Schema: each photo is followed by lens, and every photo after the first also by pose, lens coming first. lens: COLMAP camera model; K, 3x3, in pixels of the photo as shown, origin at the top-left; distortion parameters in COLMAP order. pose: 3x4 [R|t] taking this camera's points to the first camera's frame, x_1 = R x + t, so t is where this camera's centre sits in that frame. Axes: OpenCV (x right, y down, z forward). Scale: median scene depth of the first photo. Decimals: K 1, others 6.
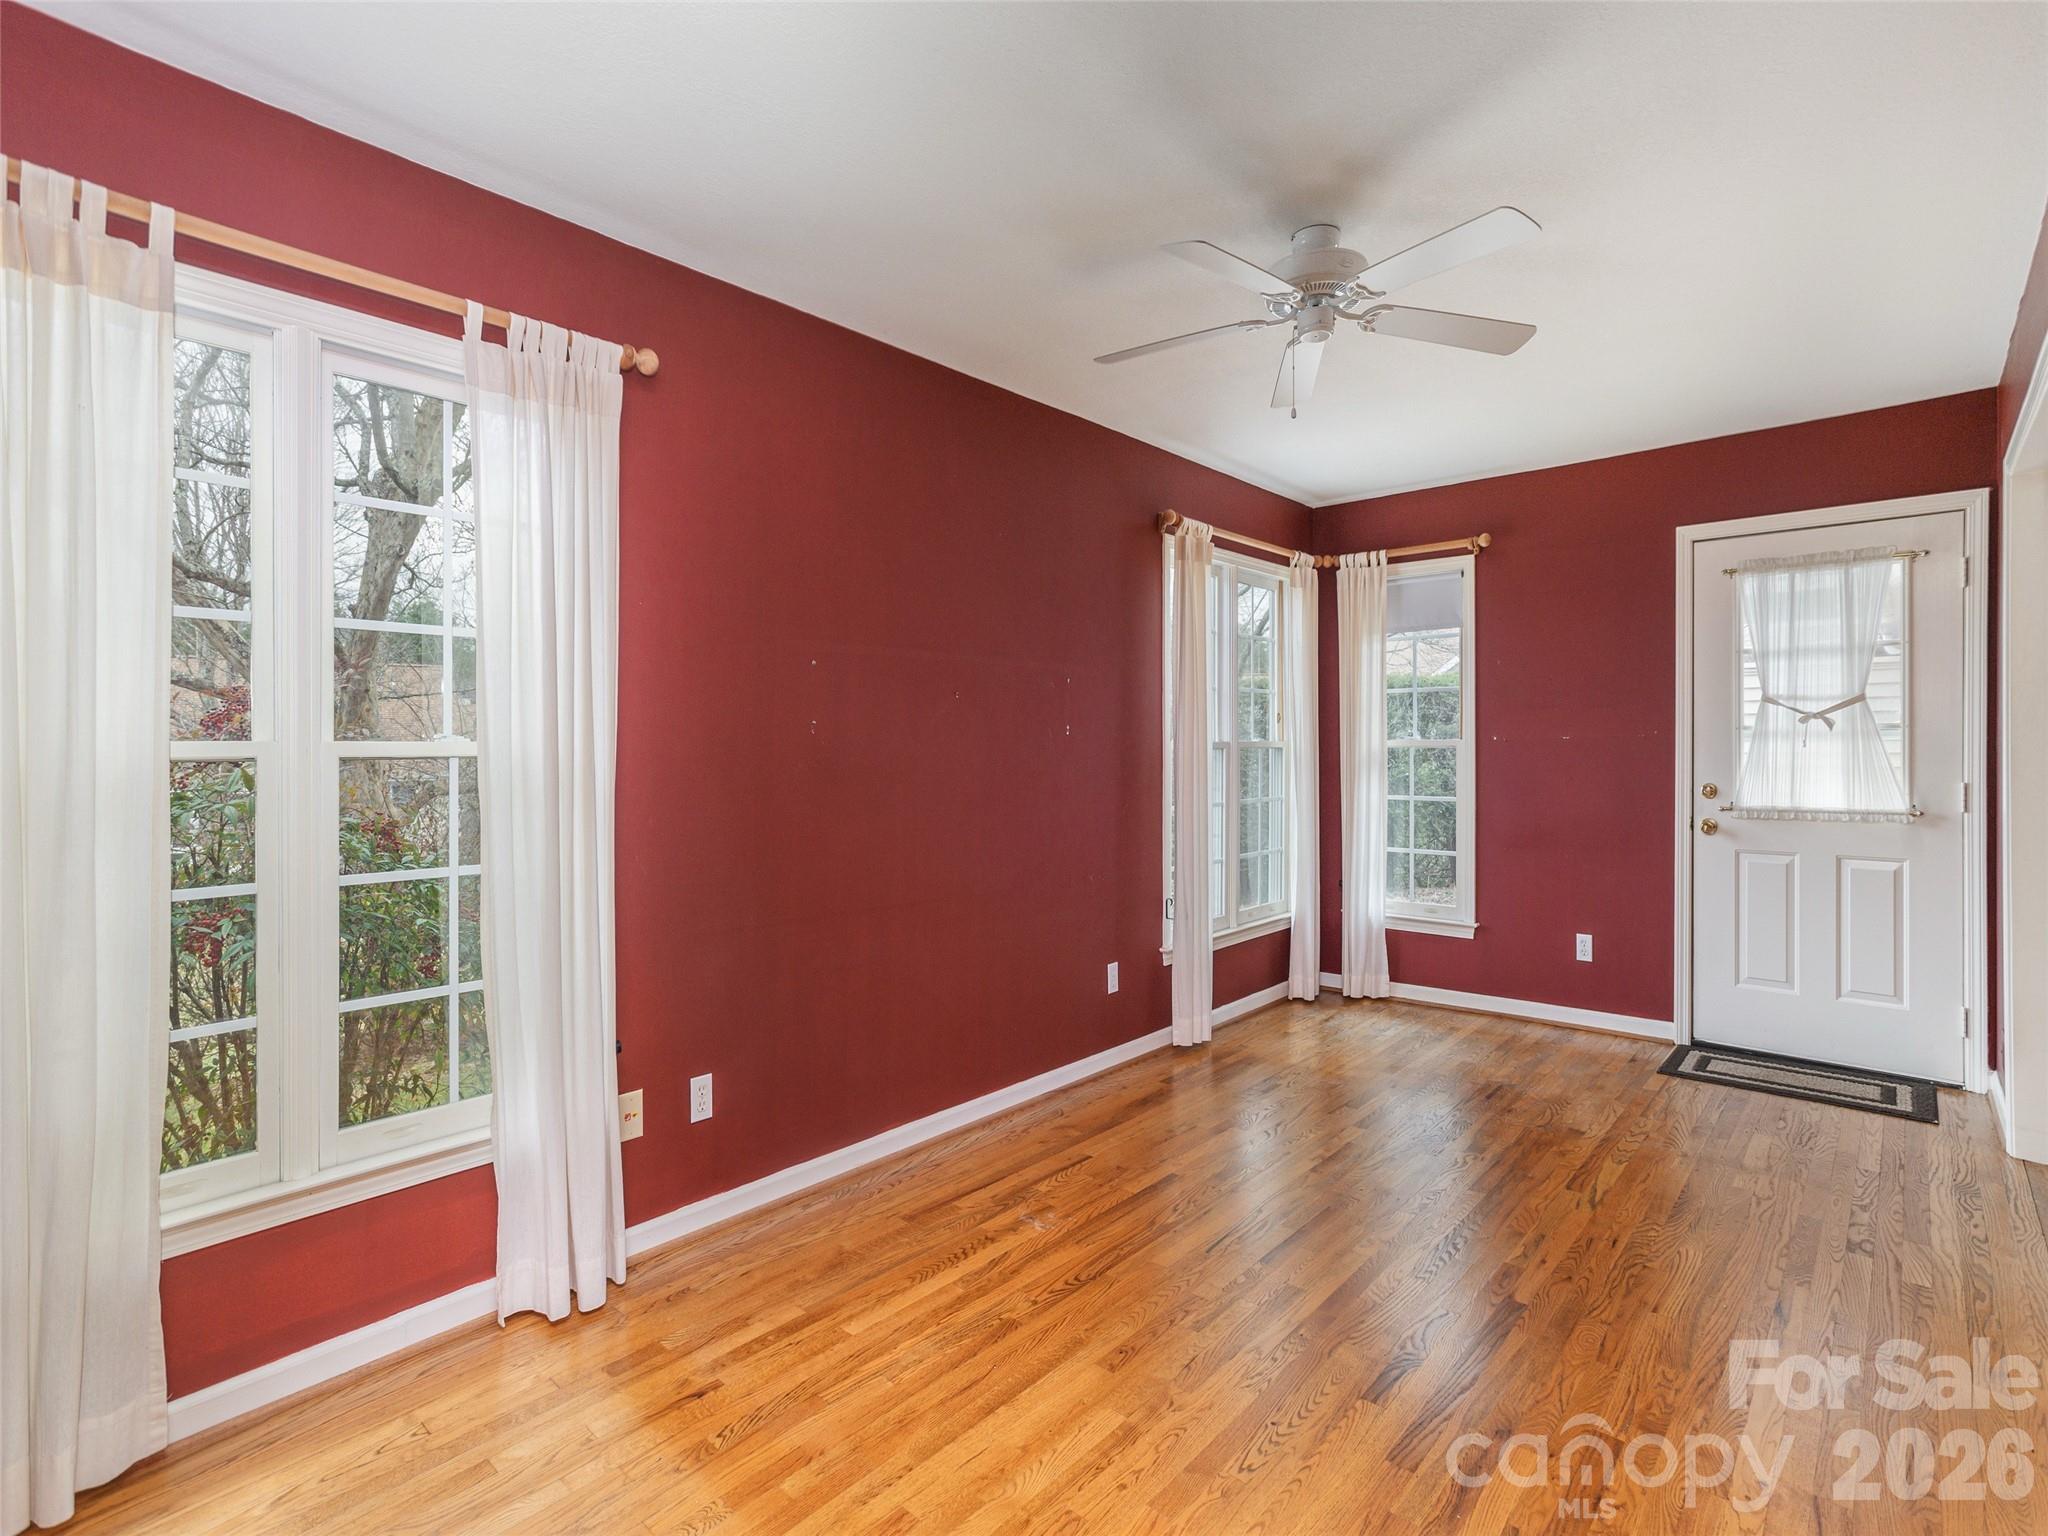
lens RADIAL K [[979.4, 0, 1034.8], [0, 979.4, 766.5], [0, 0, 1]] dist [-0.031986, 0.021327]
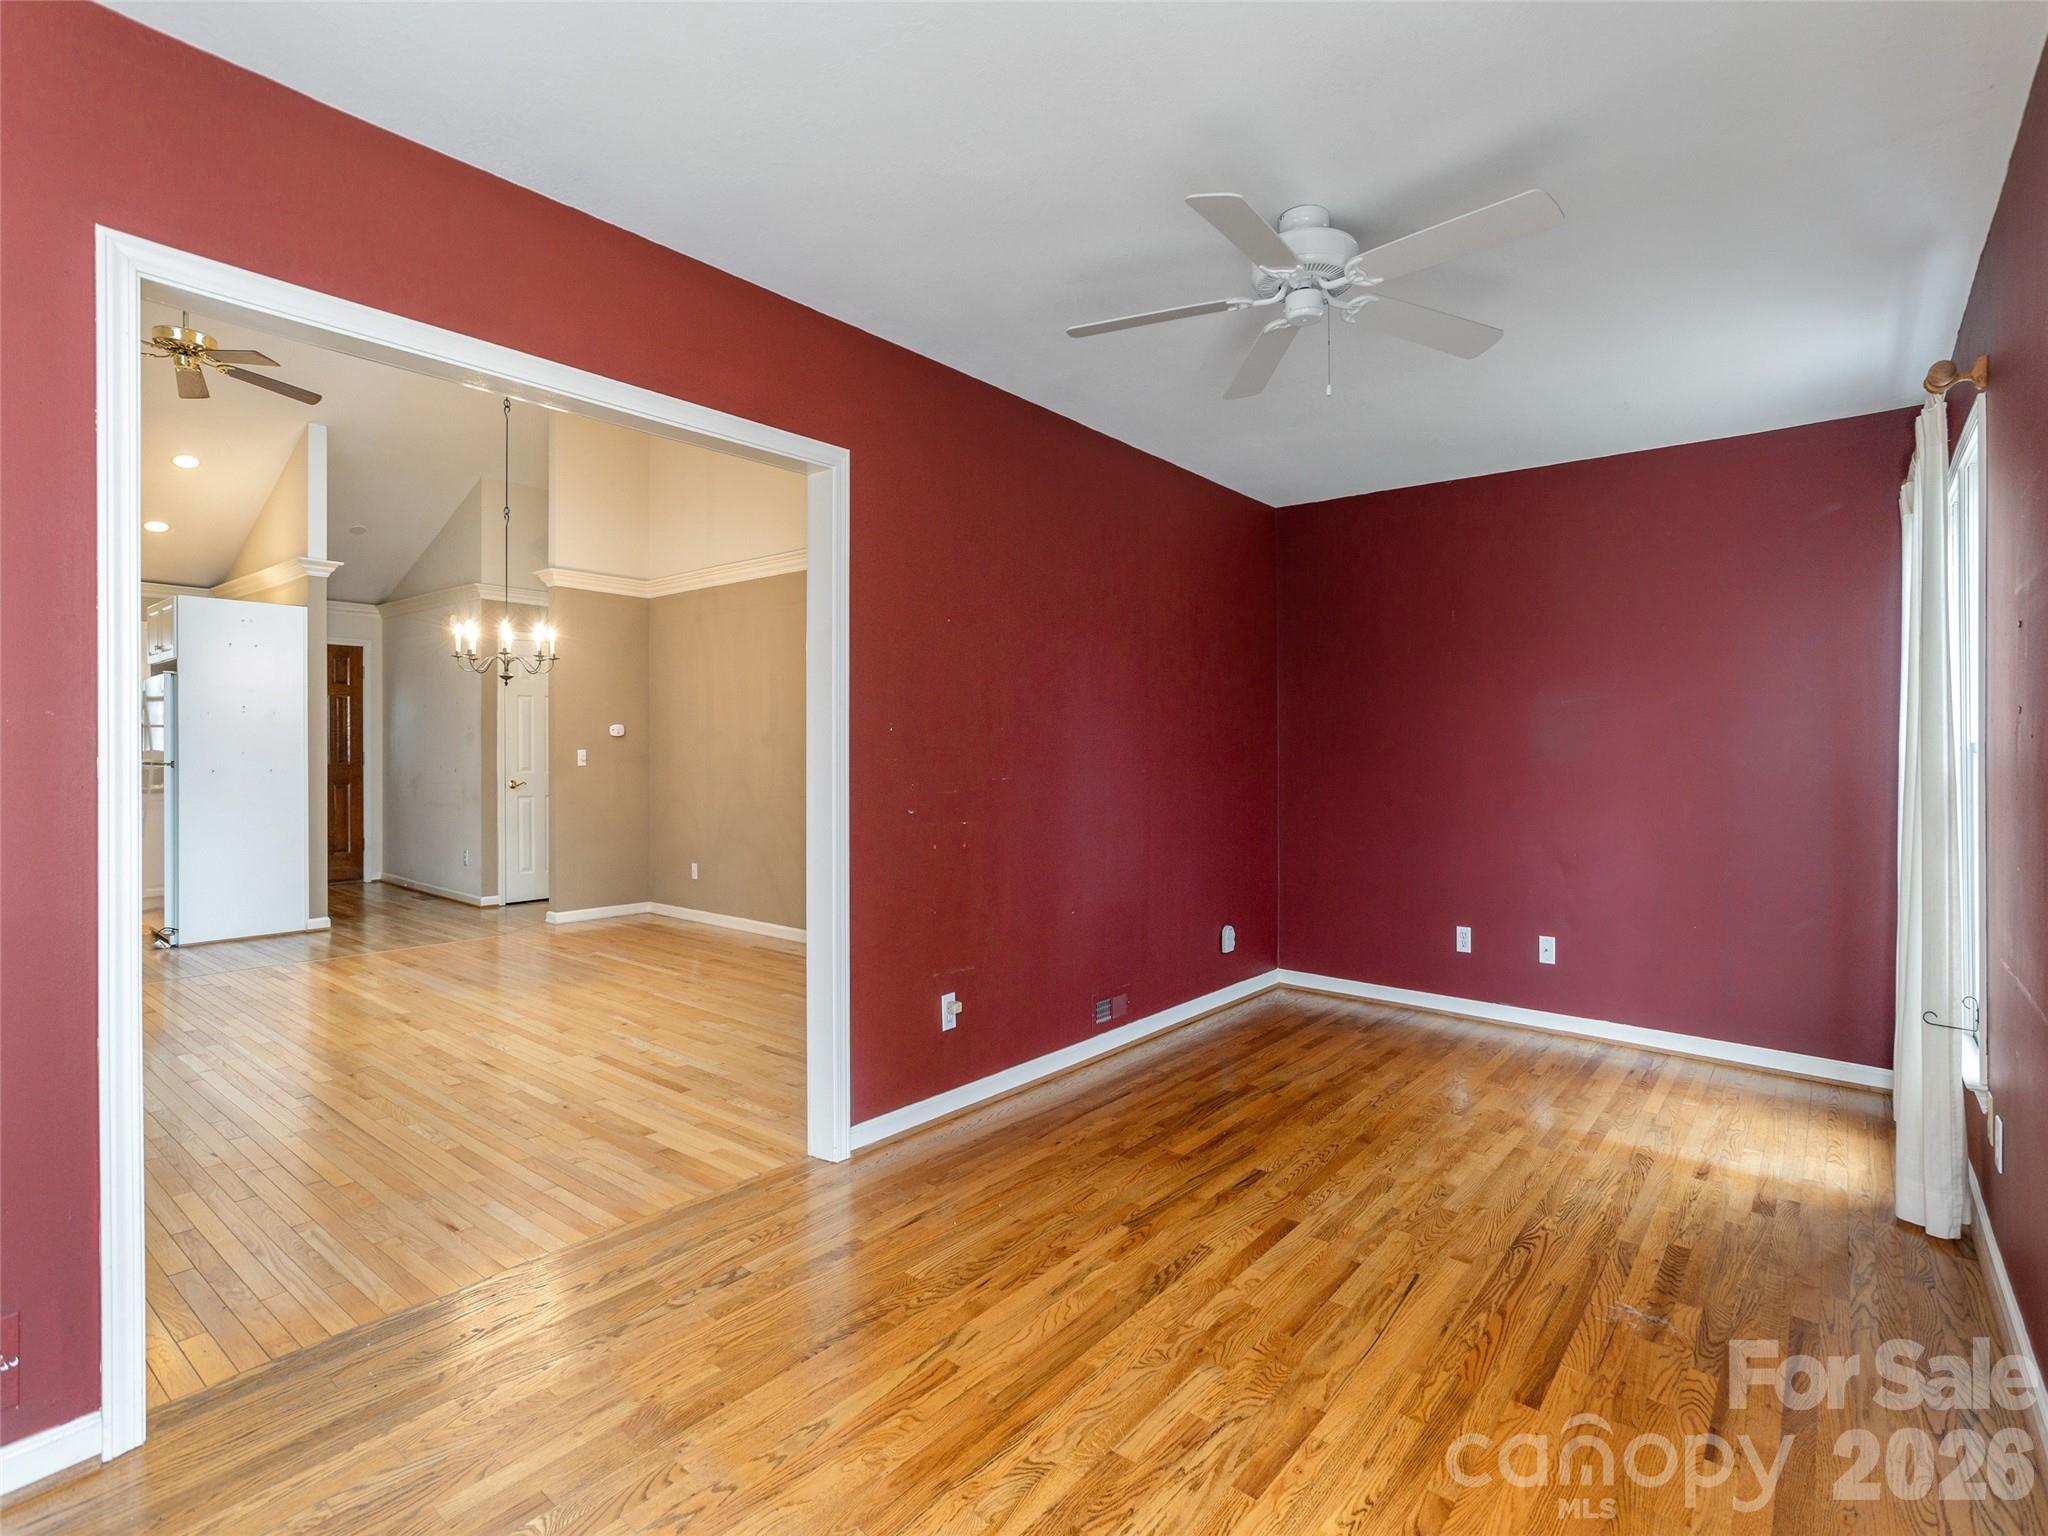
lens RADIAL K [[1015.4, 0, 961.2], [0, 1015.4, 755.9], [0, 0, 1]] dist [-0.002906, 0.012631]
pose [[-0.999935, -0.004166, 0.010573, 0.632419], [-0.003886, 0.999643, 0.026429, -0.043313], [-0.010680, 0.026386, -0.999595, 2.030413]]
